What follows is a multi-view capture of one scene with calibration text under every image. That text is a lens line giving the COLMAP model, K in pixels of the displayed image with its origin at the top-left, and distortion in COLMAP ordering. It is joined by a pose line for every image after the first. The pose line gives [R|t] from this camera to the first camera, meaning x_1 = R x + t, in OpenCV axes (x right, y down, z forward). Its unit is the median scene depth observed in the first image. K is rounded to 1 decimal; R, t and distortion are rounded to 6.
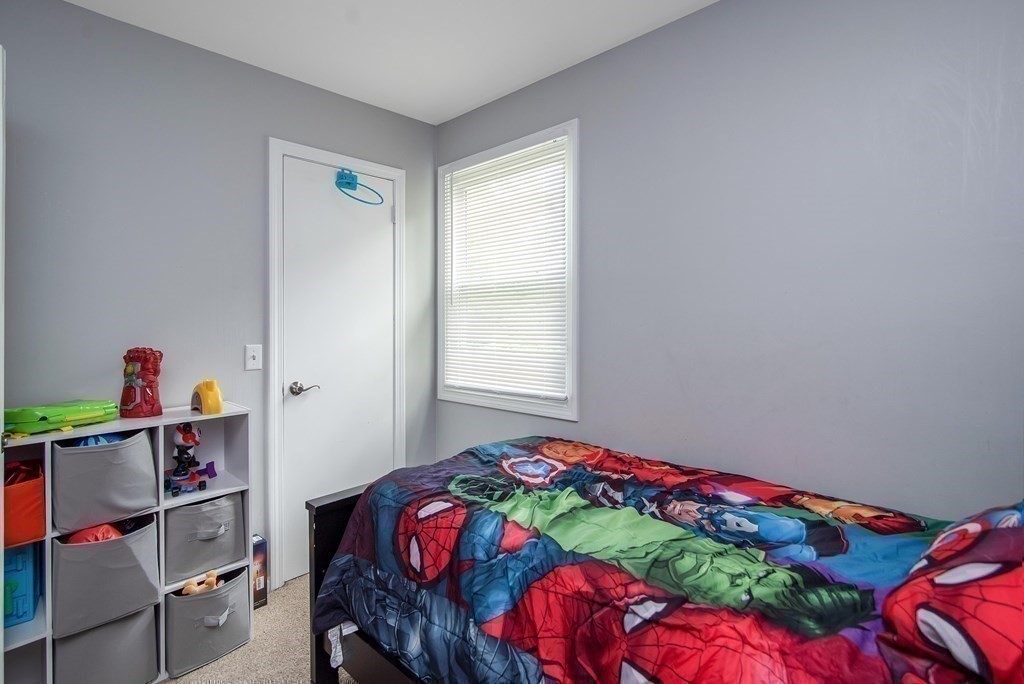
lens RADIAL K [[474.7, 0, 513.6], [0, 474.7, 317.2], [0, 0, 1]] dist [-0.000370, -0.000073]
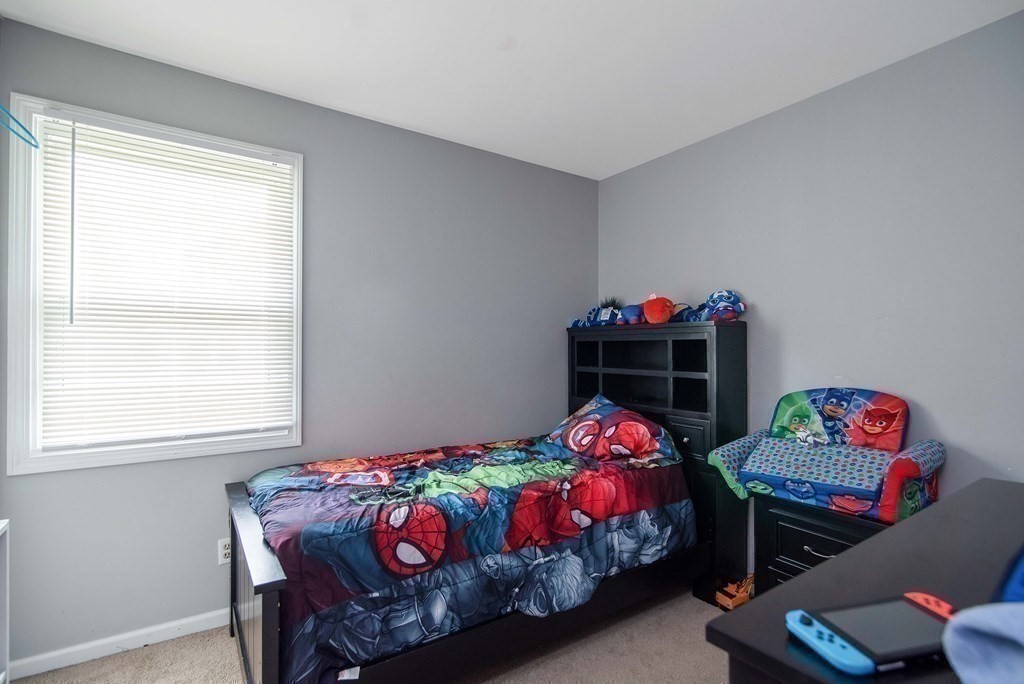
lens RADIAL K [[476.8, 0, 512.0], [0, 476.8, 342.0], [0, 0, 1]] dist [0.000235, -0.000231]
pose [[0.244797, 0.024443, 0.969266, -1.068247], [-0.012780, 0.999677, -0.021982, 0.011669], [-0.969490, -0.007006, 0.245031, 0.410379]]
